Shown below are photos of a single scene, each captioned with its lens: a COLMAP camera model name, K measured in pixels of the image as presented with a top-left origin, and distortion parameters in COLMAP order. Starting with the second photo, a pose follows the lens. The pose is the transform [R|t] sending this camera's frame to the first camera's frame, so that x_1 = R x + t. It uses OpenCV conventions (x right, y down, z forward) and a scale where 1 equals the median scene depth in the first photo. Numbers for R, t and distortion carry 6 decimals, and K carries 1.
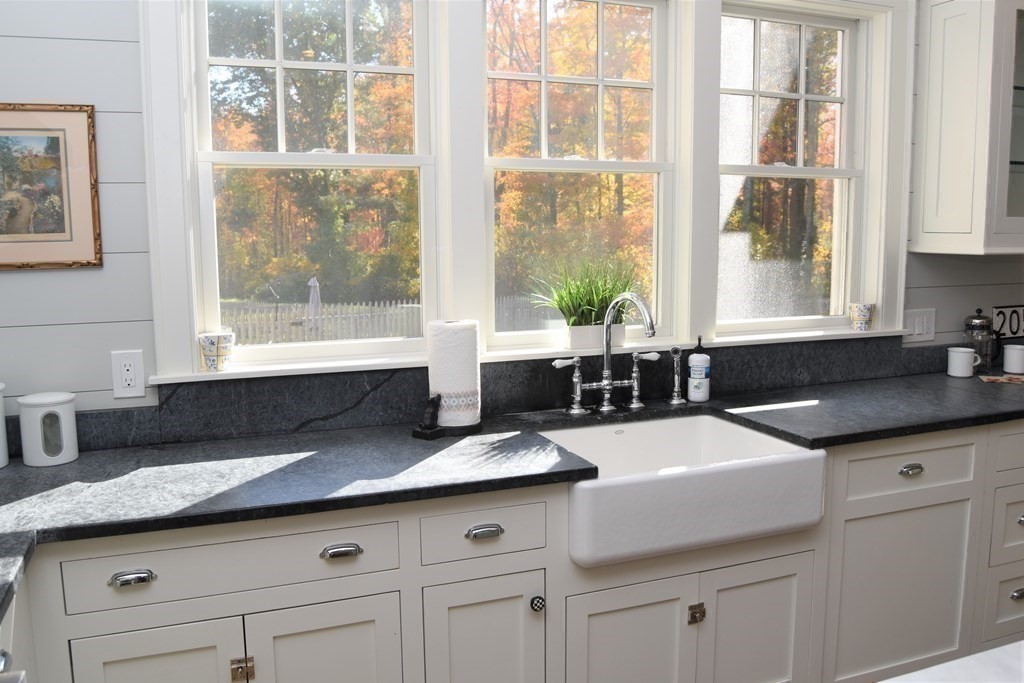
lens RADIAL K [[834.4, 0, 506.6], [0, 834.4, 342.5], [0, 0, 1]] dist [-0.089634, 0.025785]
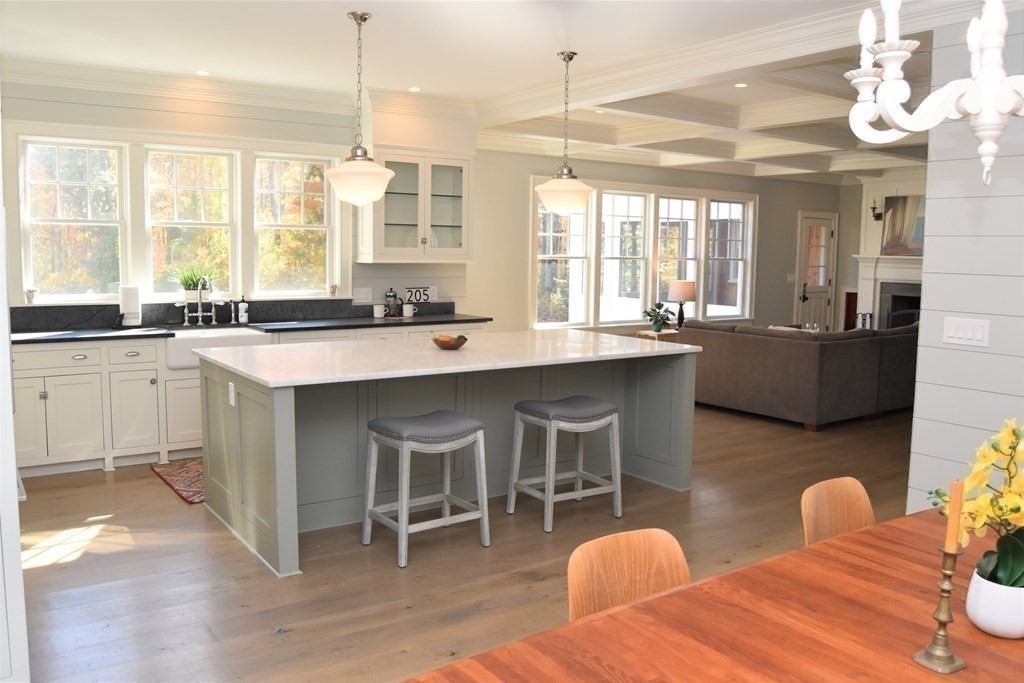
lens RADIAL K [[834.4, 0, 533.3], [0, 834.4, 344.1], [0, 0, 1]] dist [-0.089634, 0.025785]
pose [[0.965513, -0.005680, 0.260294, 0.431333], [0.011672, 0.999701, -0.021480, 0.199379], [-0.260094, 0.023777, 0.965290, -1.579788]]
